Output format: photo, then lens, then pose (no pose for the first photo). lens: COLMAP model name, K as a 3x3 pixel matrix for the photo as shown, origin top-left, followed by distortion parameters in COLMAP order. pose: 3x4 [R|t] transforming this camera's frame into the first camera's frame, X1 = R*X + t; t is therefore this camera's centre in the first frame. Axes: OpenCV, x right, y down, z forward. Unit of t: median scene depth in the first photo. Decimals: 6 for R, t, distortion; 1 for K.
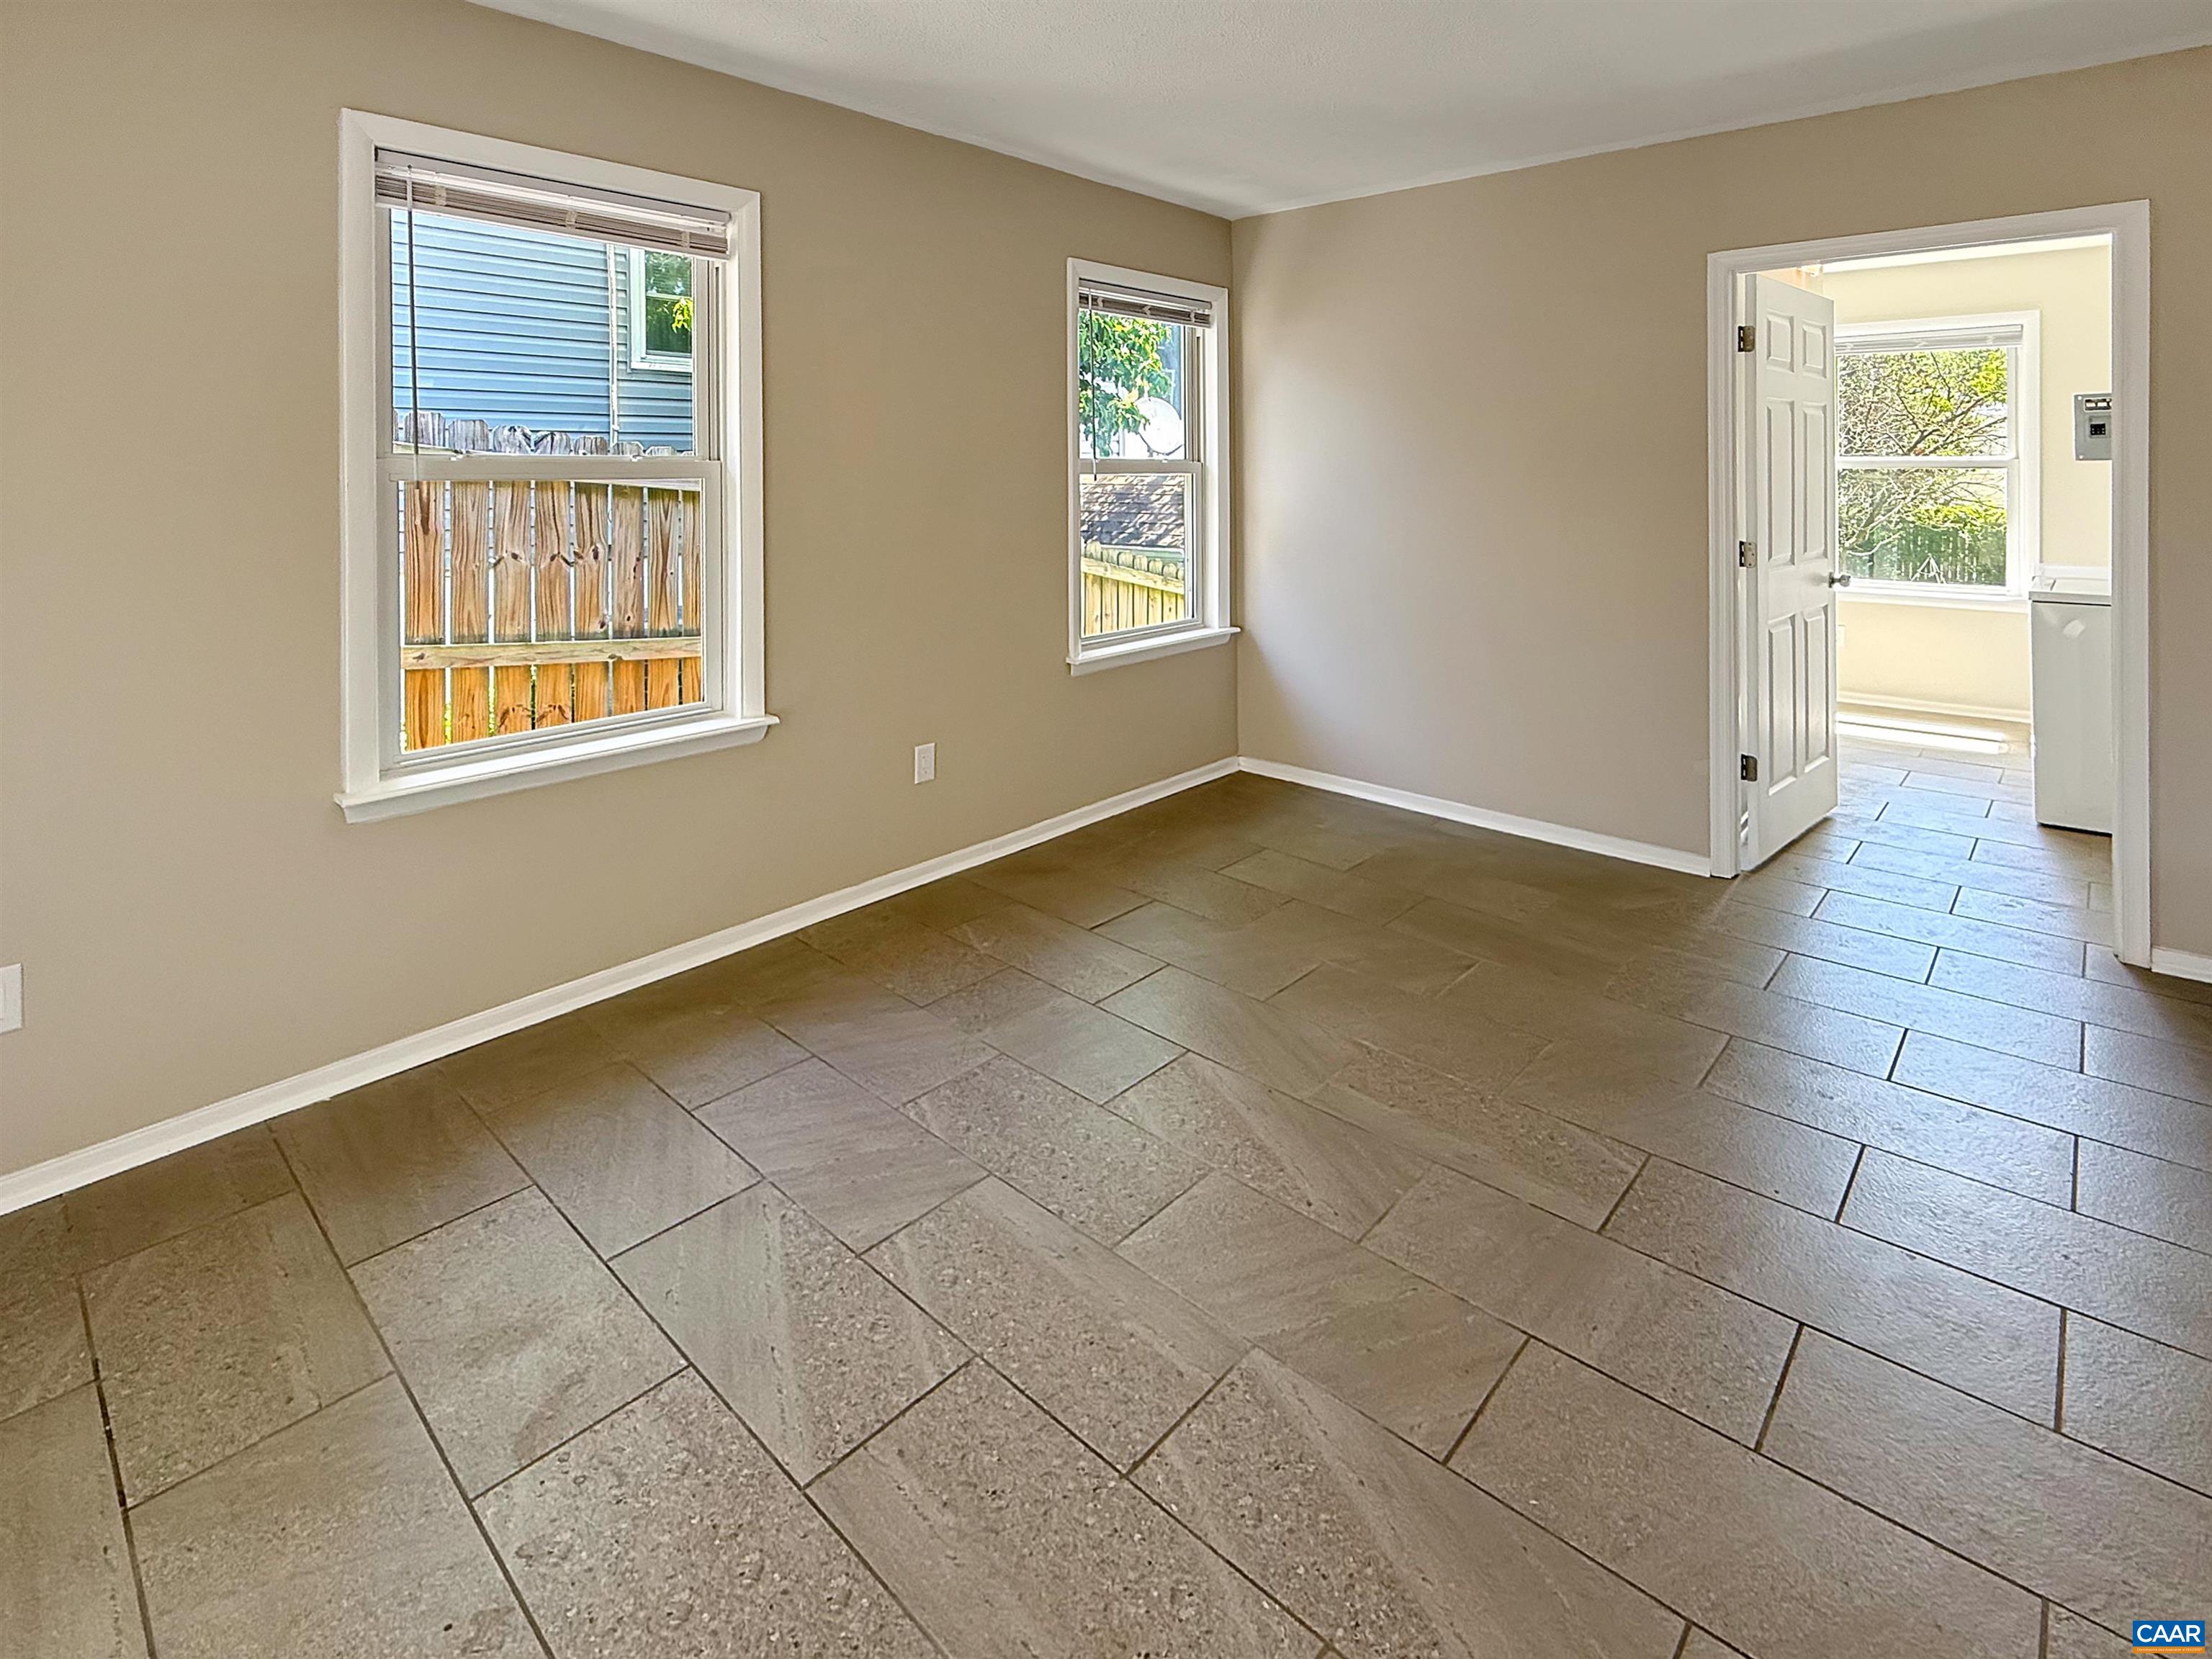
lens RADIAL K [[997.1, 0, 1105.0], [0, 997.1, 779.4], [0, 0, 1]] dist [-0.066856, 0.000083]
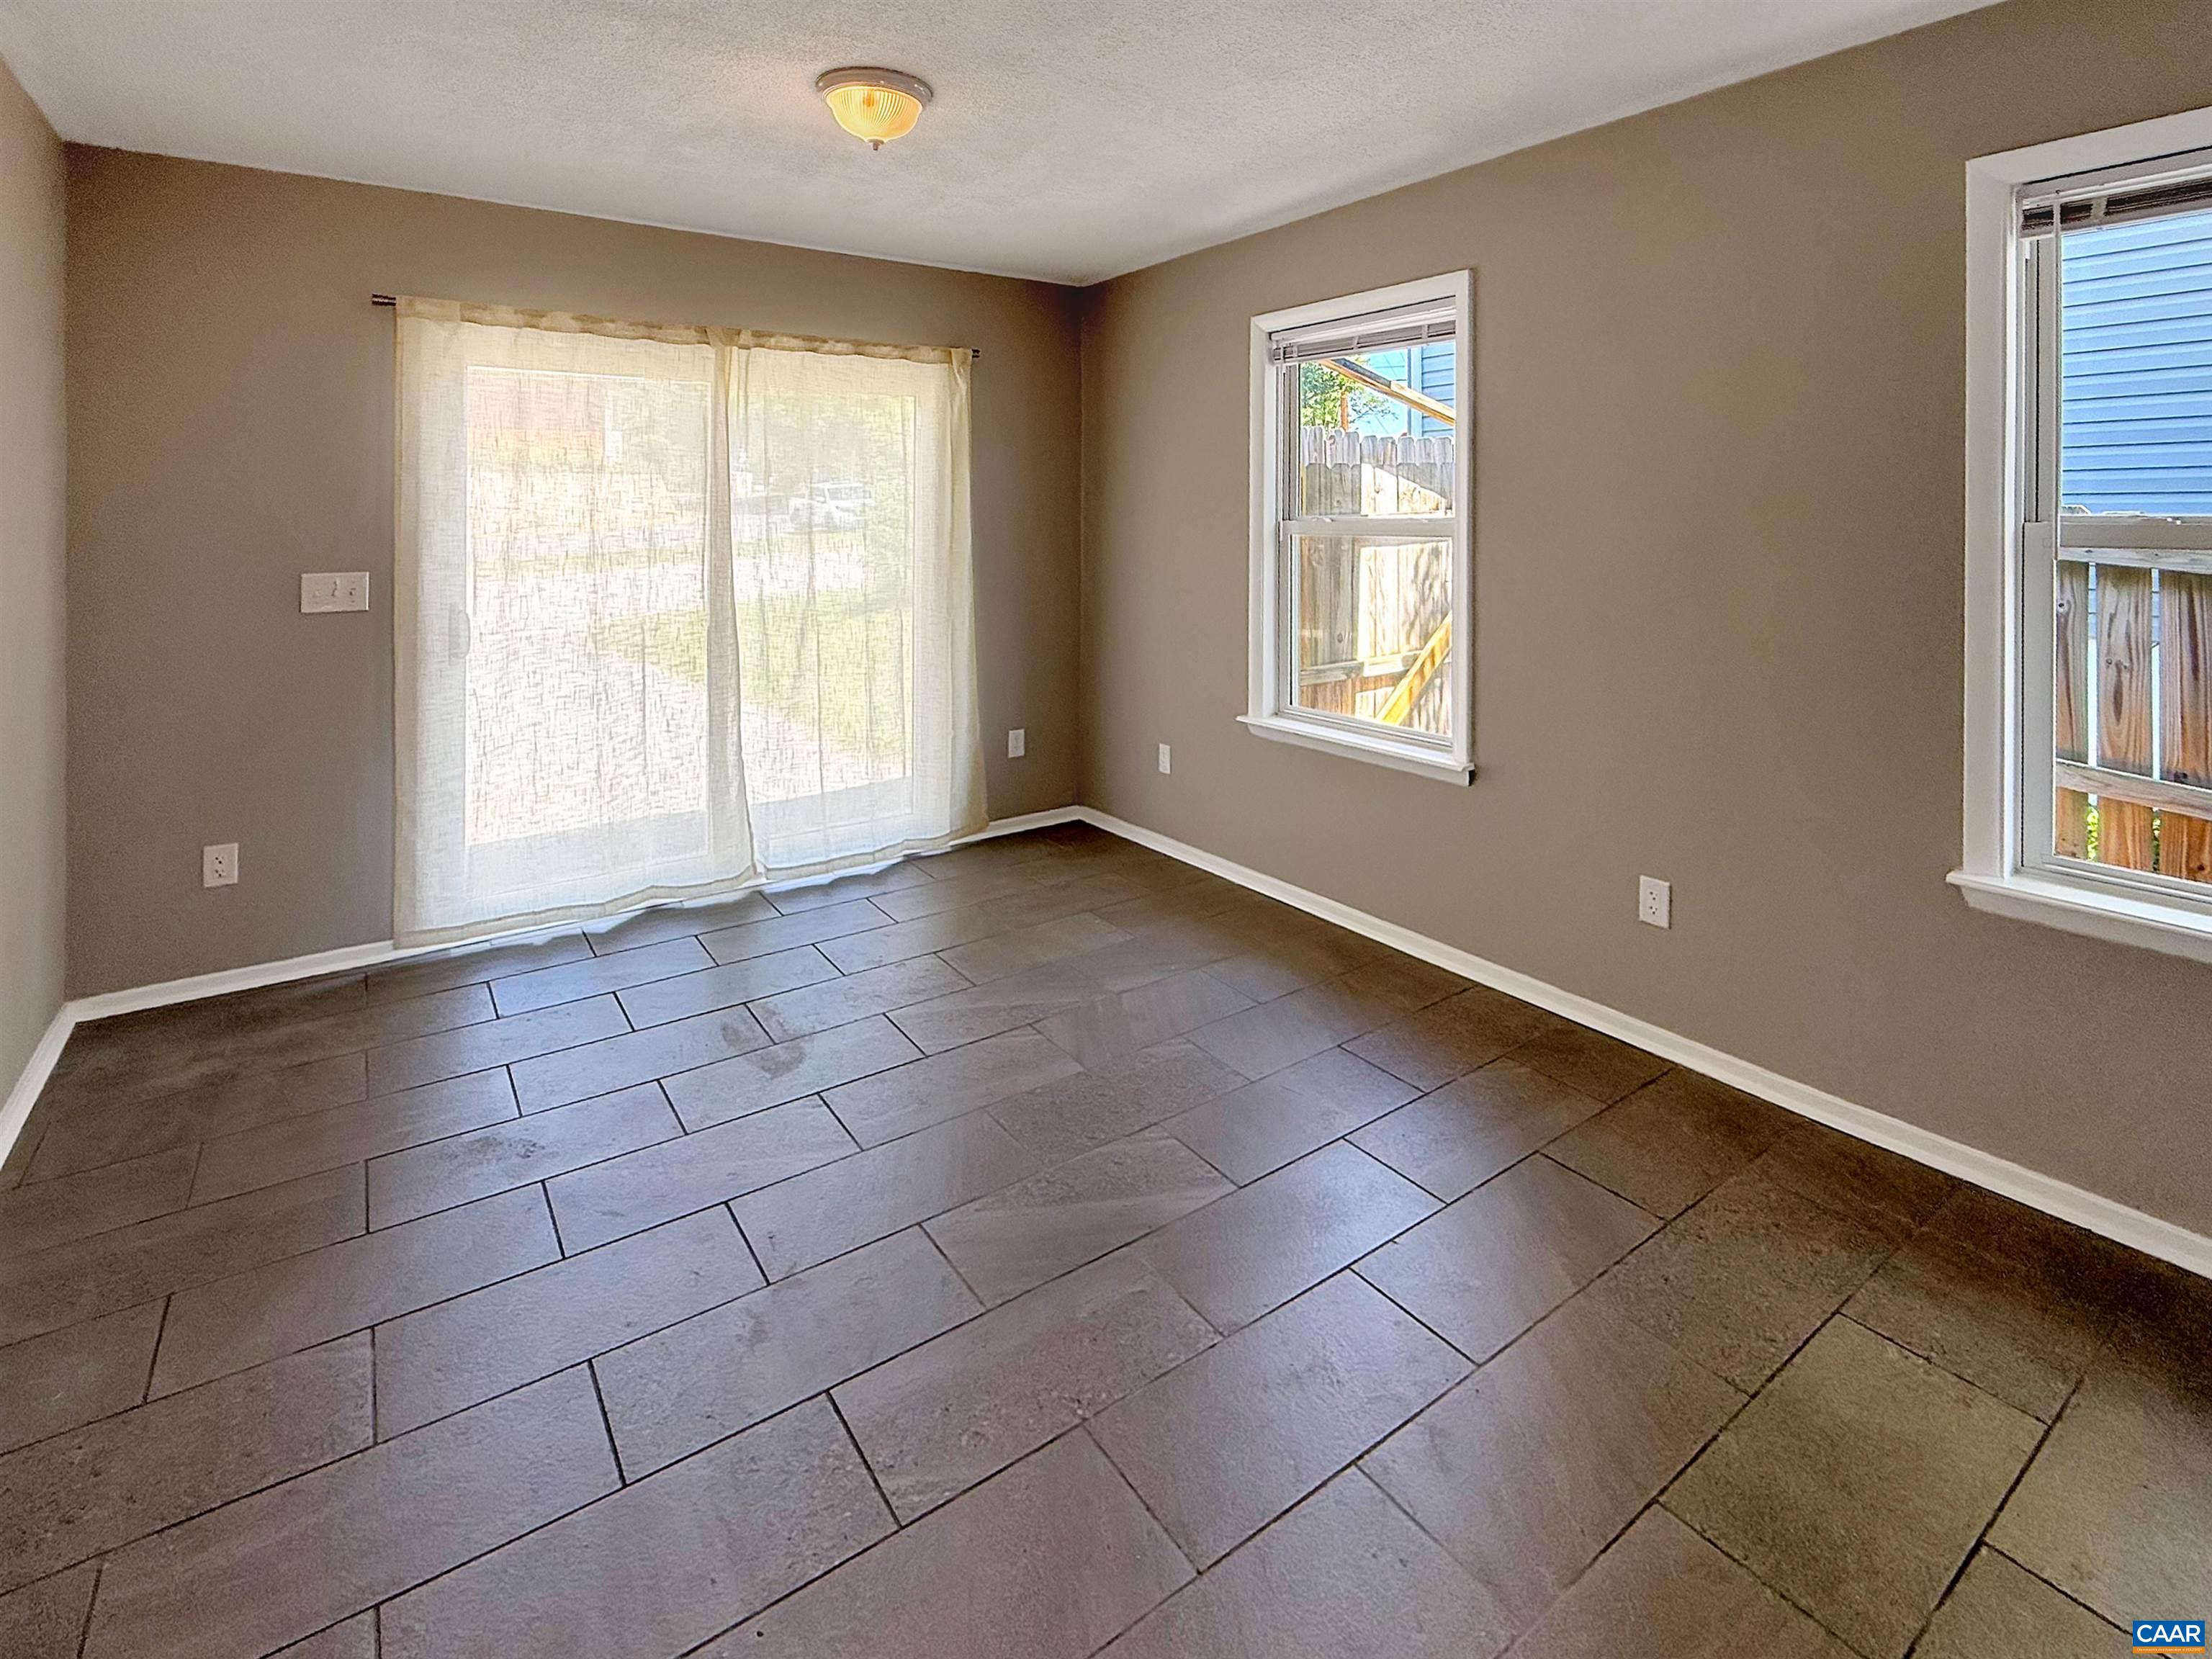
lens RADIAL K [[882.2, 0, 1102.6], [0, 882.2, 831.3], [0, 0, 1]] dist [-0.000161, 0.000327]
pose [[-0.137103, 0.311403, -0.940336, 0.545317], [-0.311056, 0.887746, 0.339340, -0.173715], [0.940450, 0.339022, -0.024849, 0.571761]]
